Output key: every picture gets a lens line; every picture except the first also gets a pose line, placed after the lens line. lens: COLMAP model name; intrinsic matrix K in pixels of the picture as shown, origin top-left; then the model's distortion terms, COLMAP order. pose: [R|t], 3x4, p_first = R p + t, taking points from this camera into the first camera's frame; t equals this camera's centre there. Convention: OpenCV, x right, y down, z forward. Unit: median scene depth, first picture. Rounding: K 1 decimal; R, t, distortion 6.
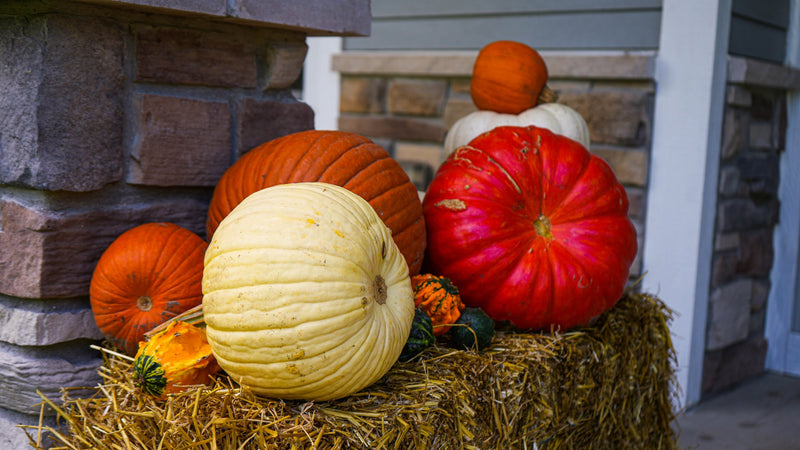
lens RADIAL K [[986.7, 0, 396.8], [0, 986.7, 226.2], [0, 0, 1]] dist [0.014619, 0.000000]
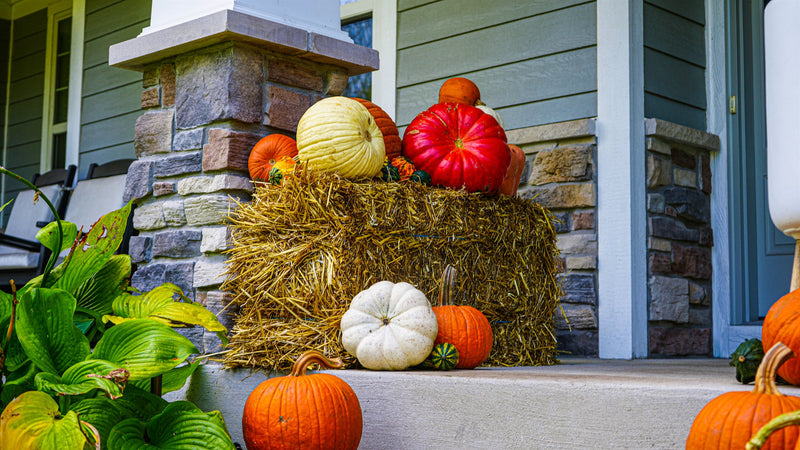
lens RADIAL K [[1100.9, 0, 401.5], [0, 1100.9, 224.0], [0, 0, 1]] dist [-0.057739, 0.000000]
pose [[0.994370, -0.045357, -0.095769, 0.250112], [0.023684, 0.976031, -0.216338, 0.685564], [0.103286, 0.212852, 0.971610, -1.260368]]
